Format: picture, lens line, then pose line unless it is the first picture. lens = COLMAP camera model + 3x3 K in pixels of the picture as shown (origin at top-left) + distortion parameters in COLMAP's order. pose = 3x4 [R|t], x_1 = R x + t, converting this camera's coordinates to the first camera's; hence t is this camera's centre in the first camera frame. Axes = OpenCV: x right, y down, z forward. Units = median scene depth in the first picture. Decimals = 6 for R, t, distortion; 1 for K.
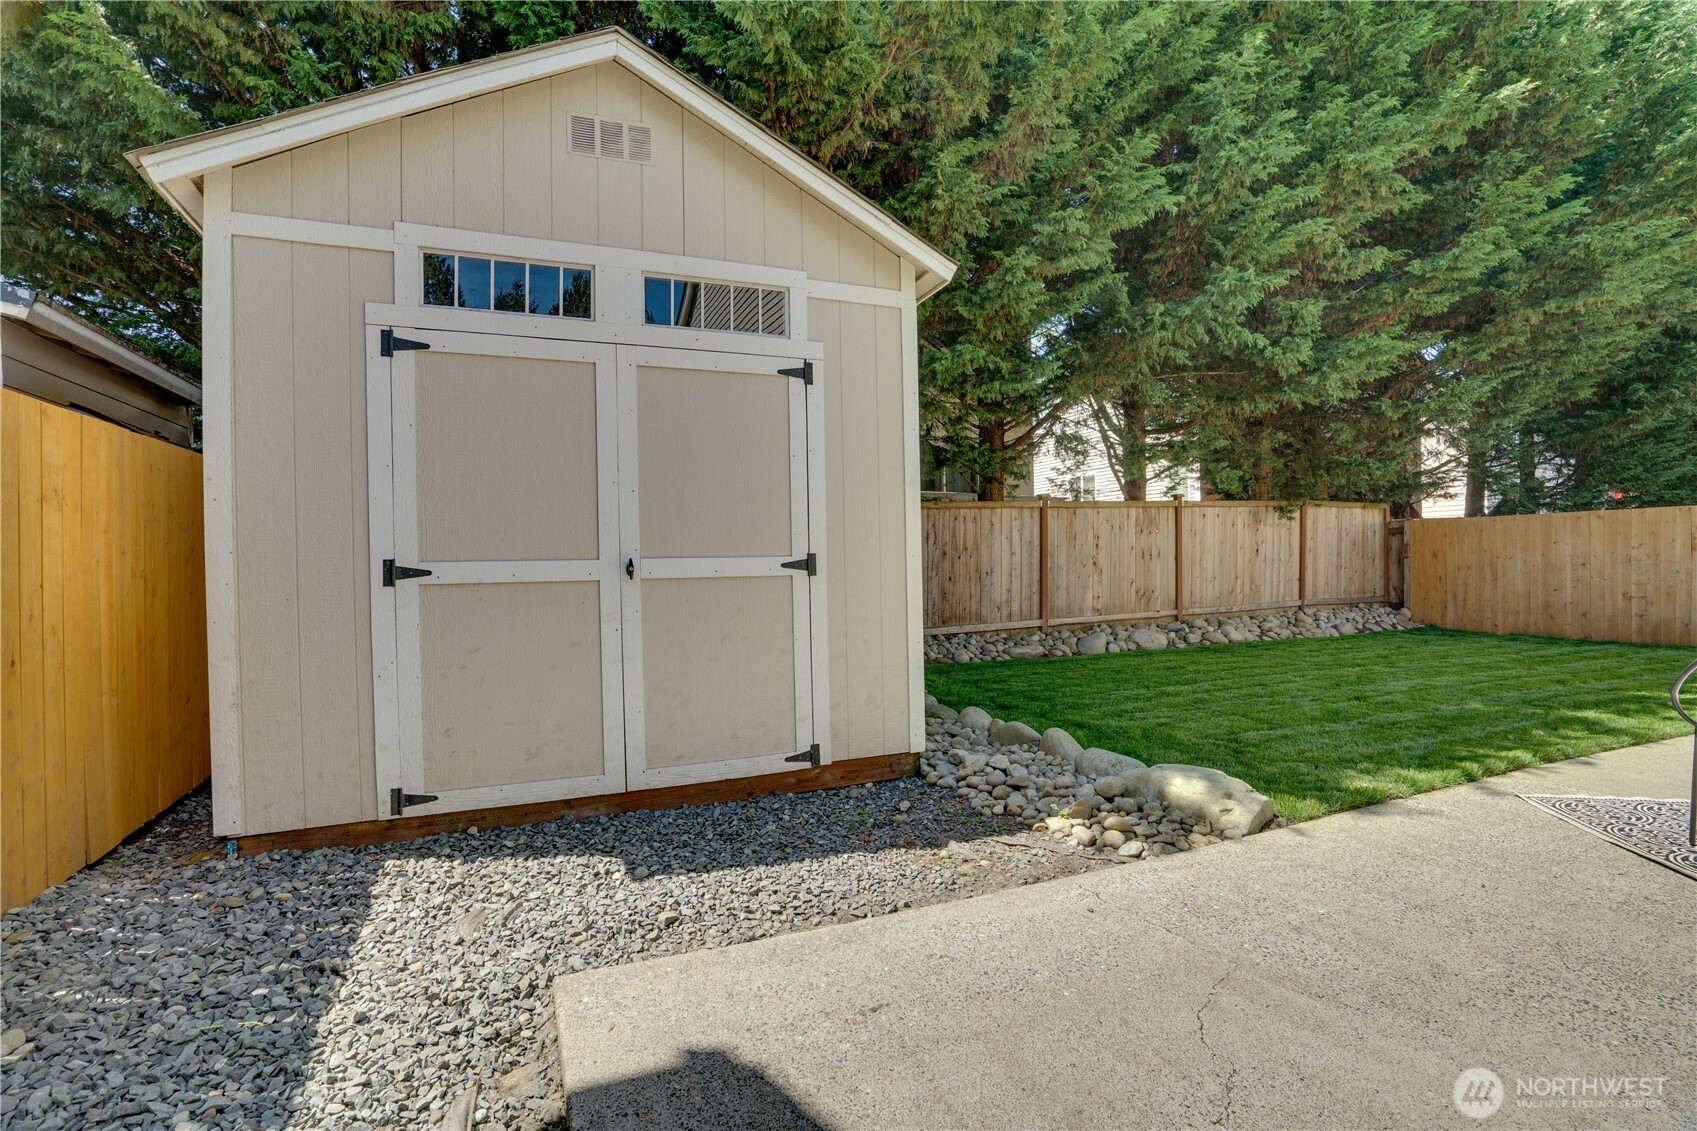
lens RADIAL K [[792.7, 0, 848.5], [0, 792.7, 565.5], [0, 0, 1]] dist [-0.042693, 0.019755]
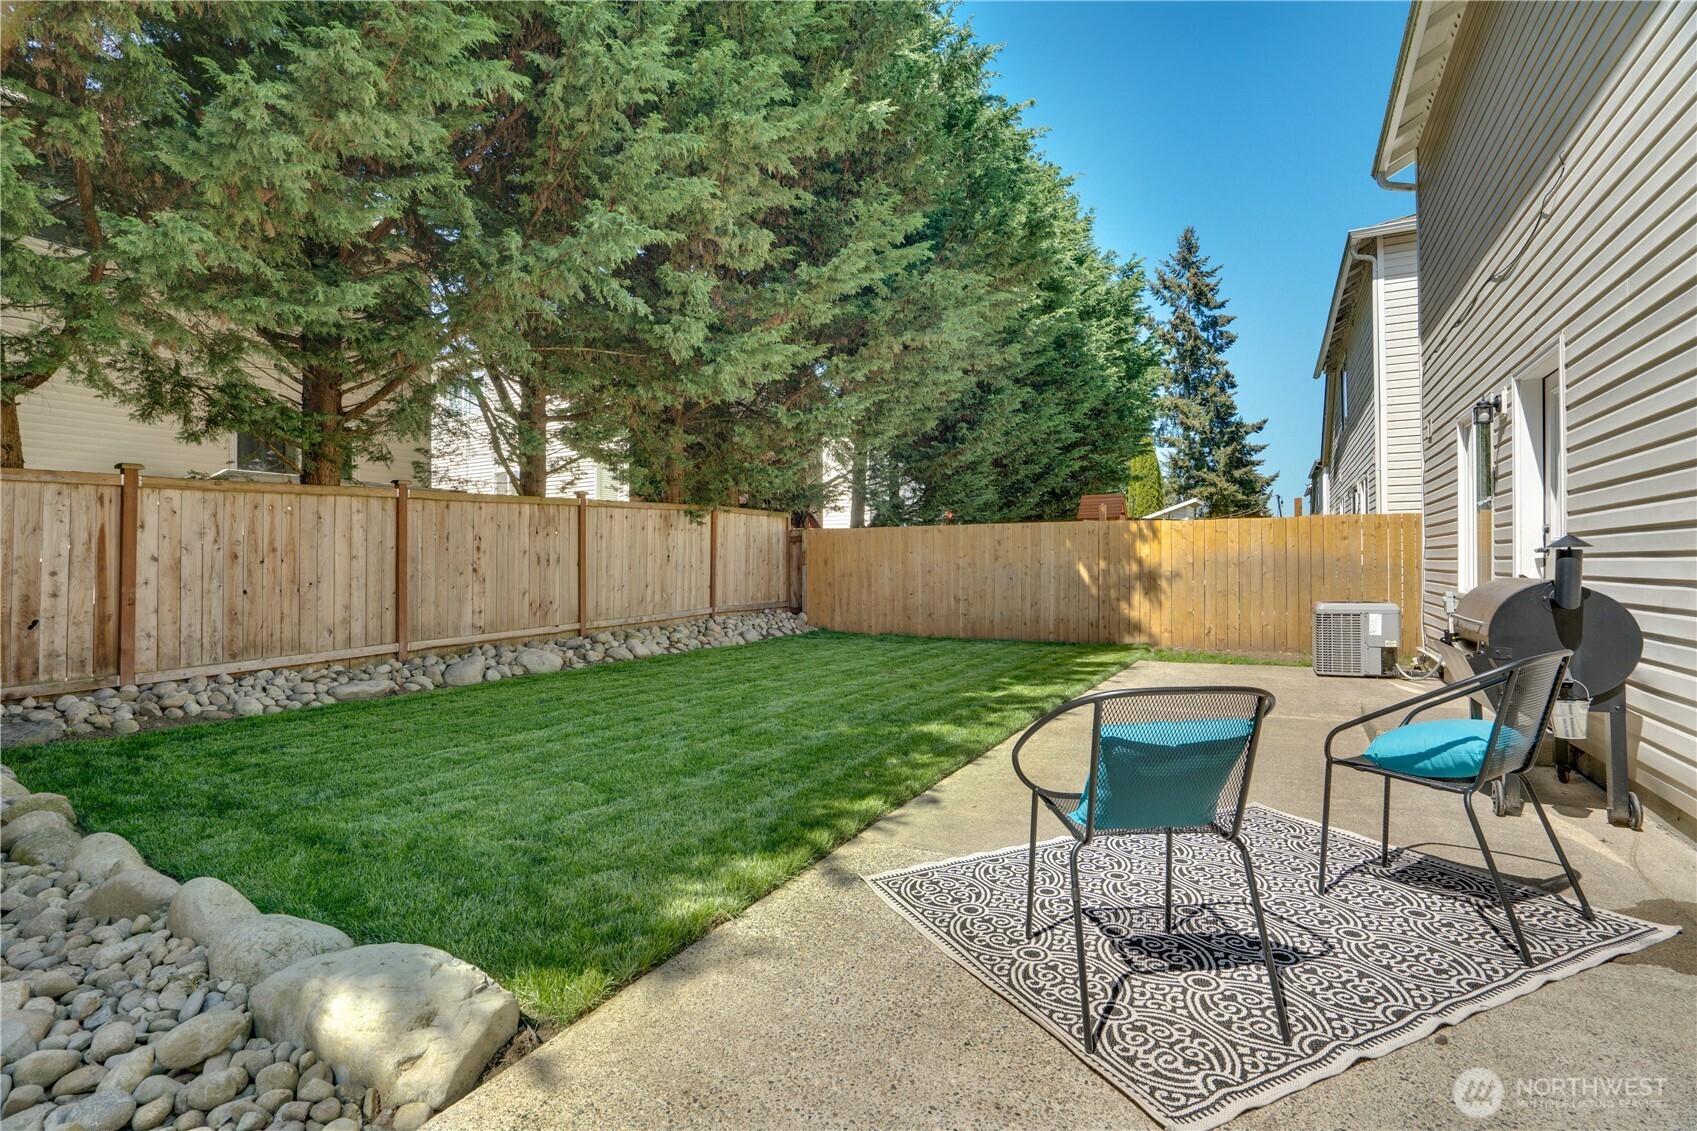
lens RADIAL K [[785.9, 0, 838.9], [0, 785.9, 566.1], [0, 0, 1]] dist [-0.053041, 0.019056]
pose [[0.799822, 0.004021, 0.600224, 0.146289], [-0.001463, 0.999988, -0.004750, -0.004047], [-0.600236, 0.002921, 0.799818, 0.153666]]
